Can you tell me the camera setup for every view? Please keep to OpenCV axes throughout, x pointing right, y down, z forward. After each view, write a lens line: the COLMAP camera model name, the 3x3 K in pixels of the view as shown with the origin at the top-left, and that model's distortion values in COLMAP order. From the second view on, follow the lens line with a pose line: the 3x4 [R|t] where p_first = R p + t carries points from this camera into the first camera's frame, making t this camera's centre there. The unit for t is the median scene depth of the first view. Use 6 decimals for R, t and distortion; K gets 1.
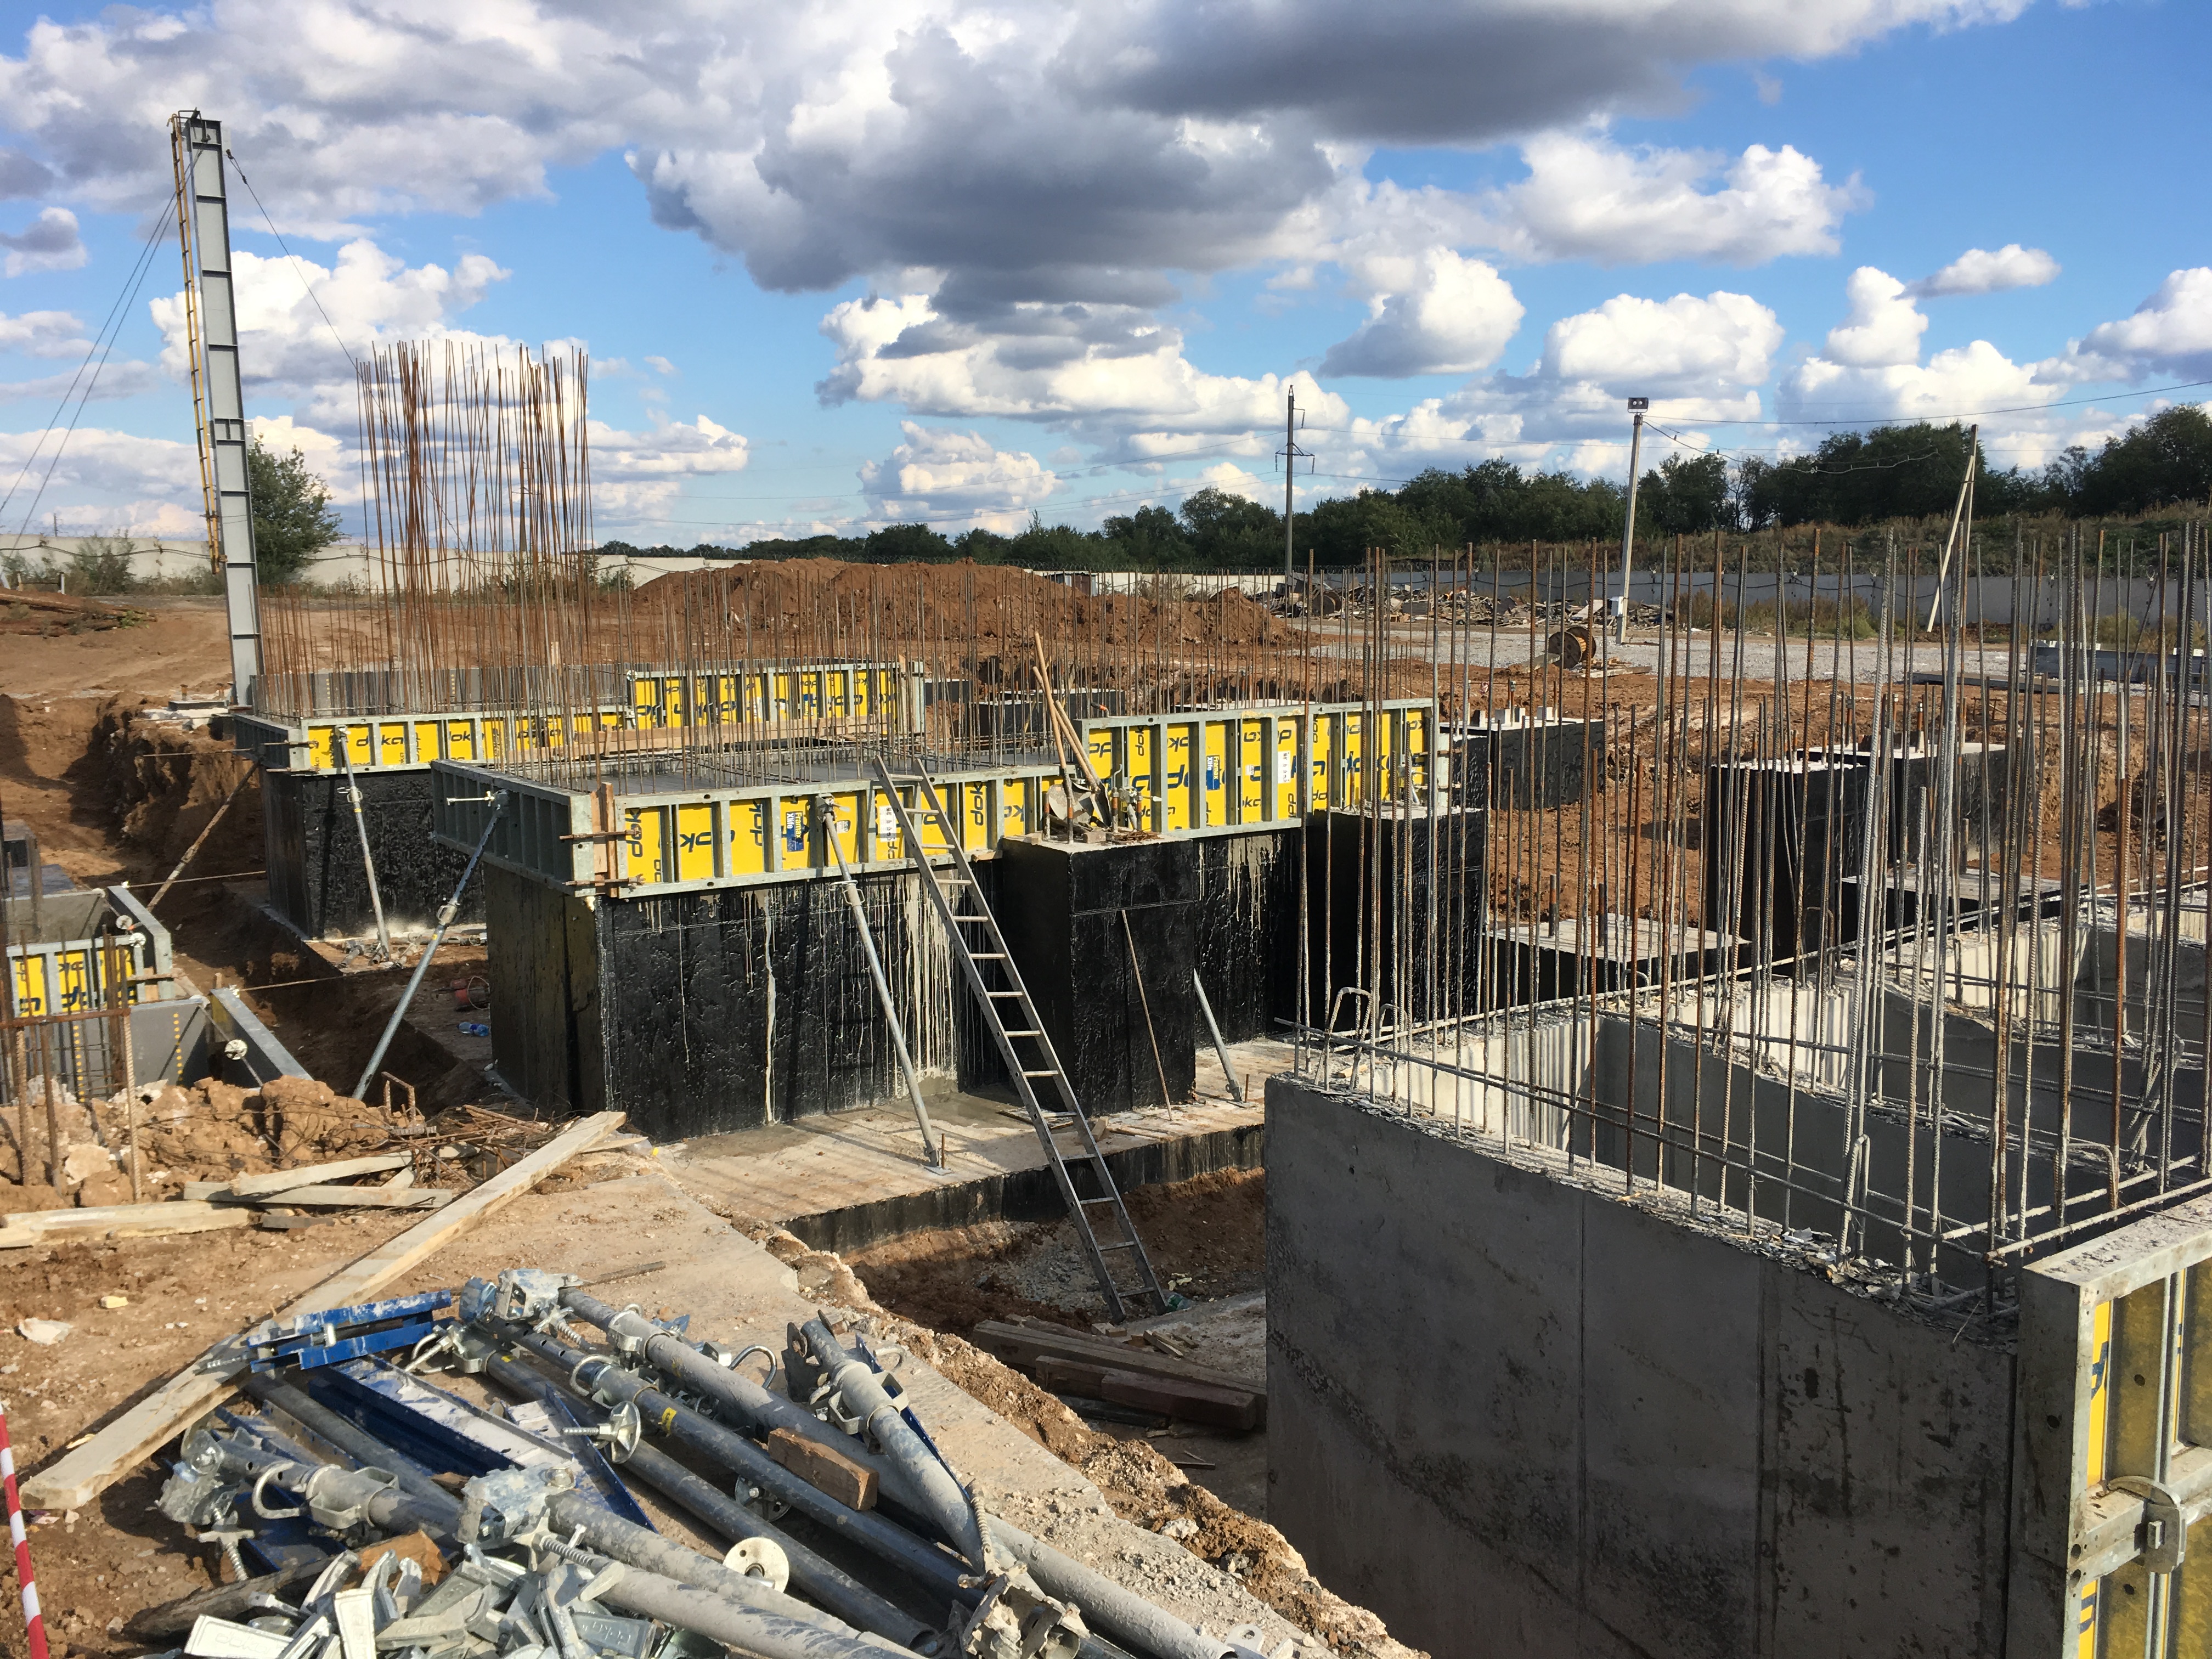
lens RADIAL K [[1897.2, 0, 1117.7], [0, 1897.2, 826.2], [0, 0, 1]] dist [0.058190, -0.079419]
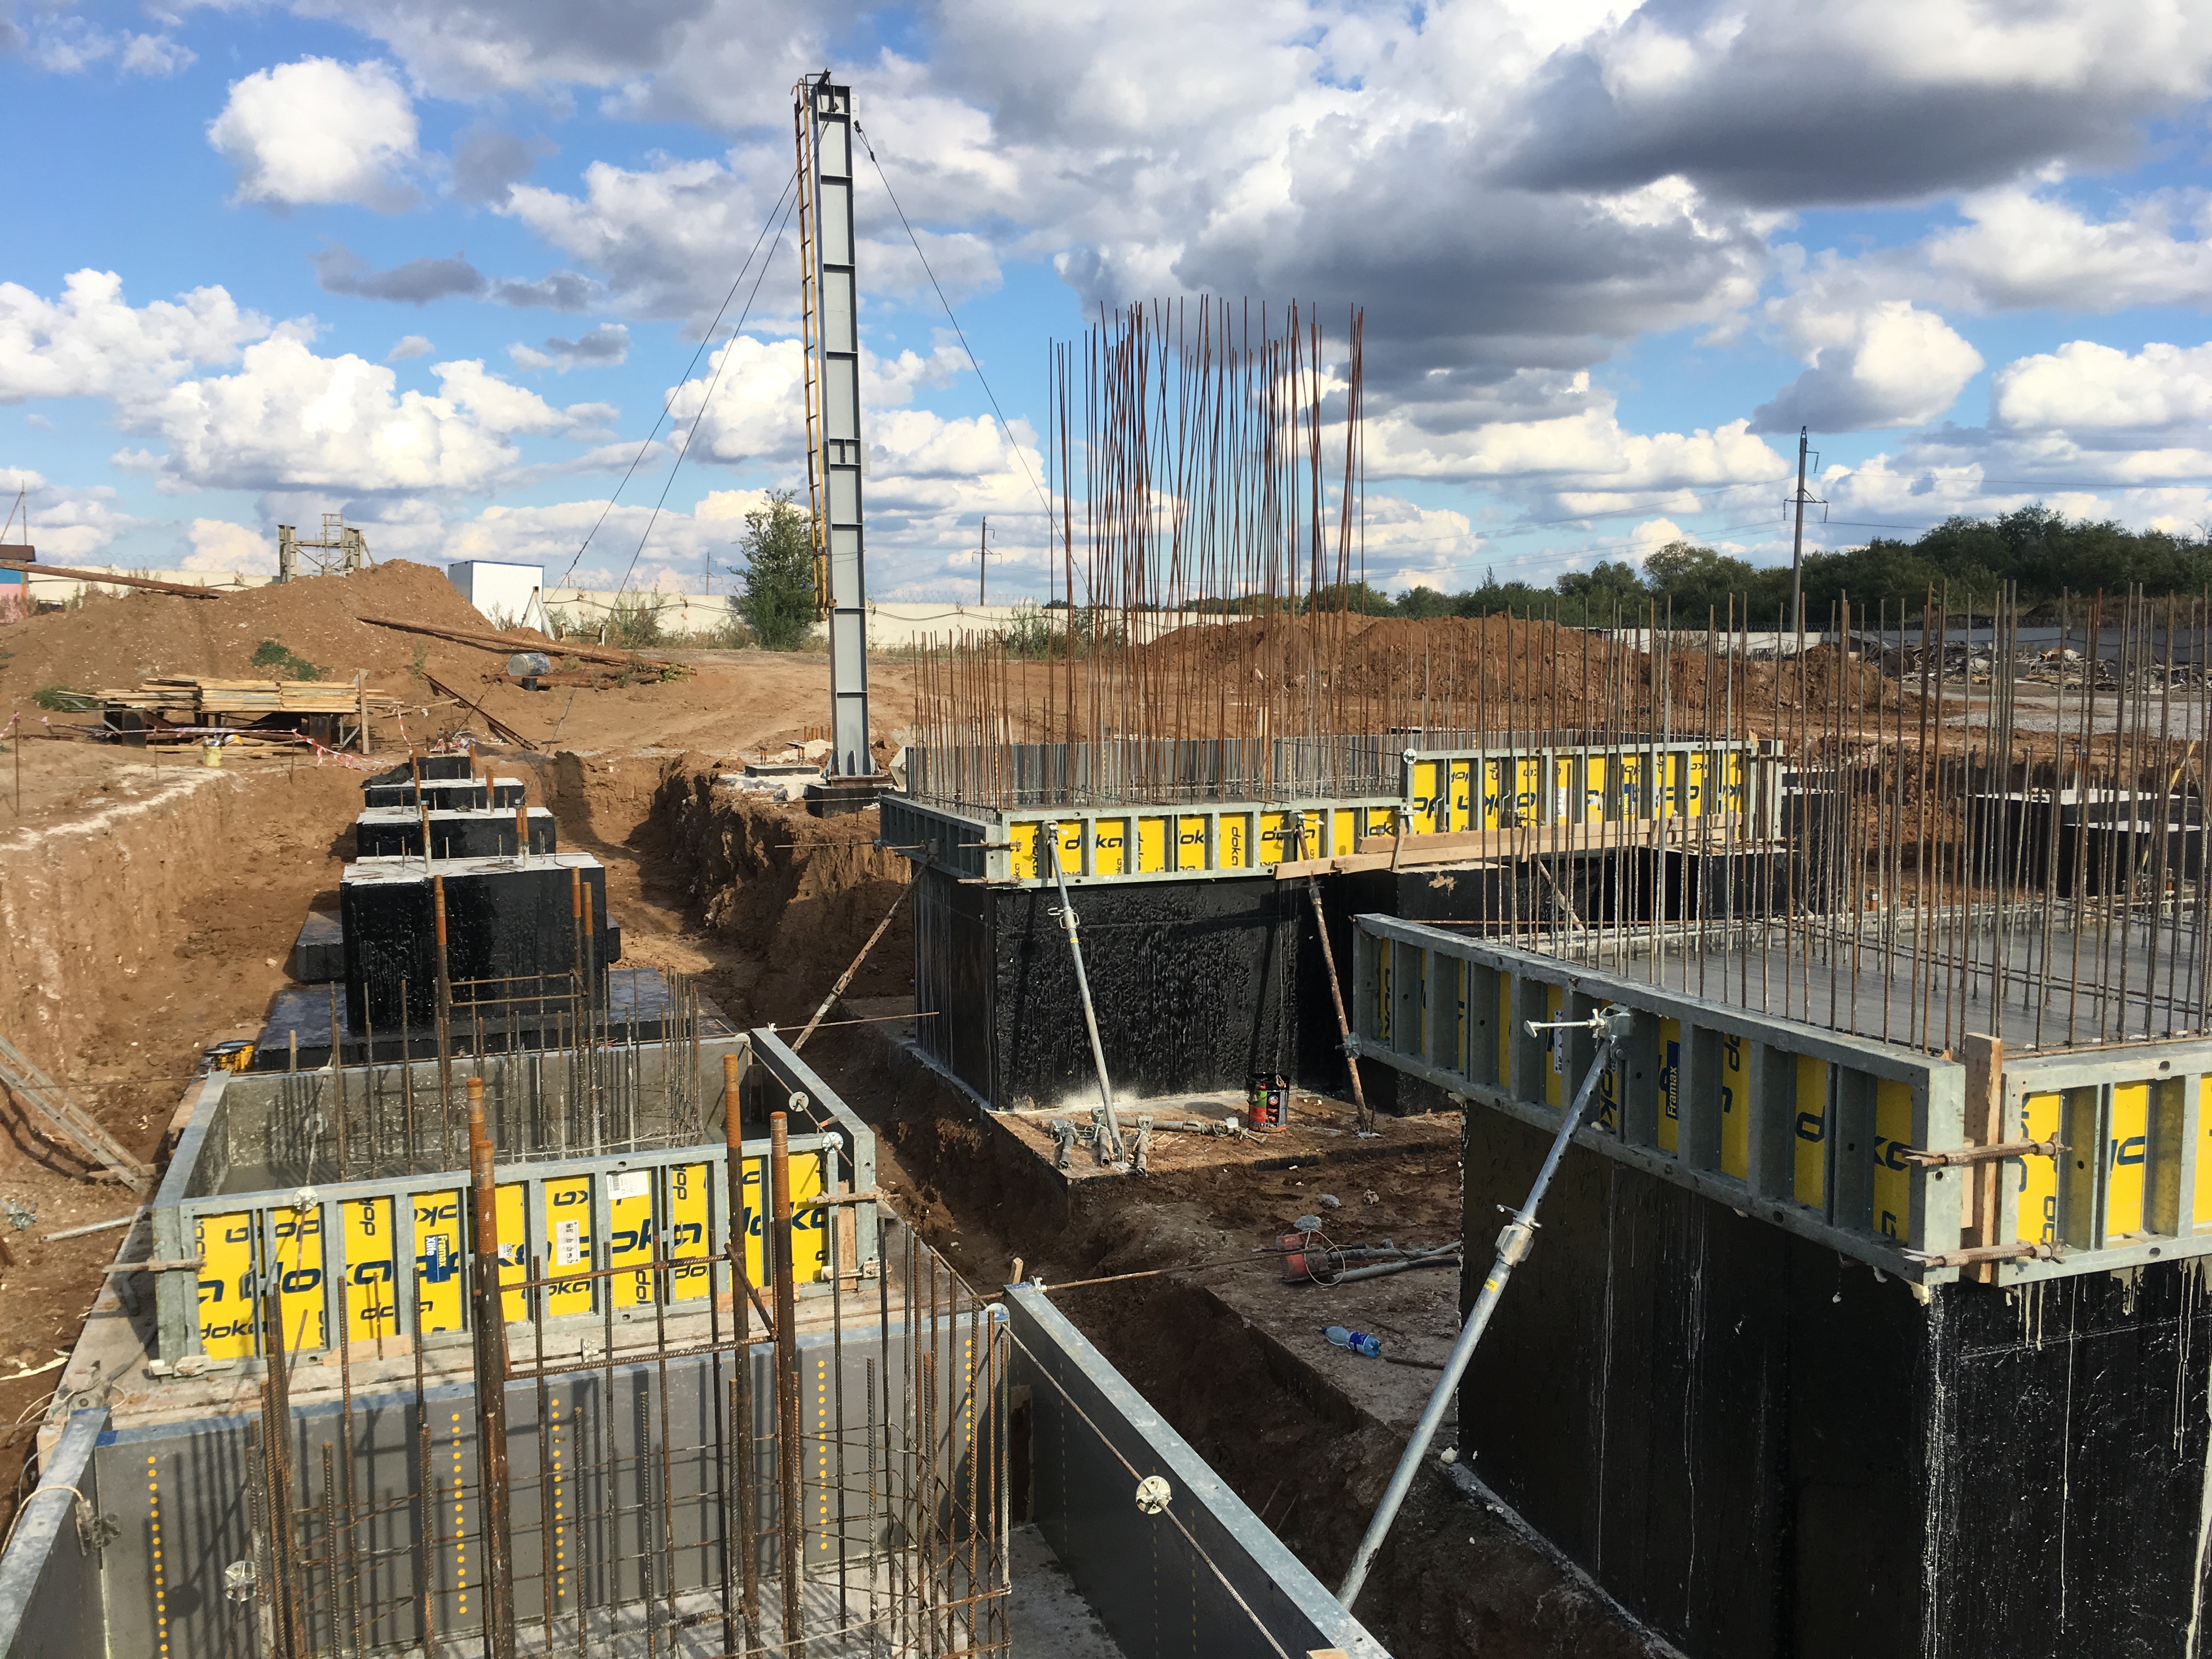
lens RADIAL K [[1897.2, 0, 1107.6], [0, 1897.2, 837.9], [0, 0, 1]] dist [0.058190, -0.079419]
pose [[0.974136, 0.028463, -0.224161, -0.159268], [-0.033916, 0.999214, -0.020512, -0.023105], [0.223401, 0.027584, 0.974336, 0.213477]]
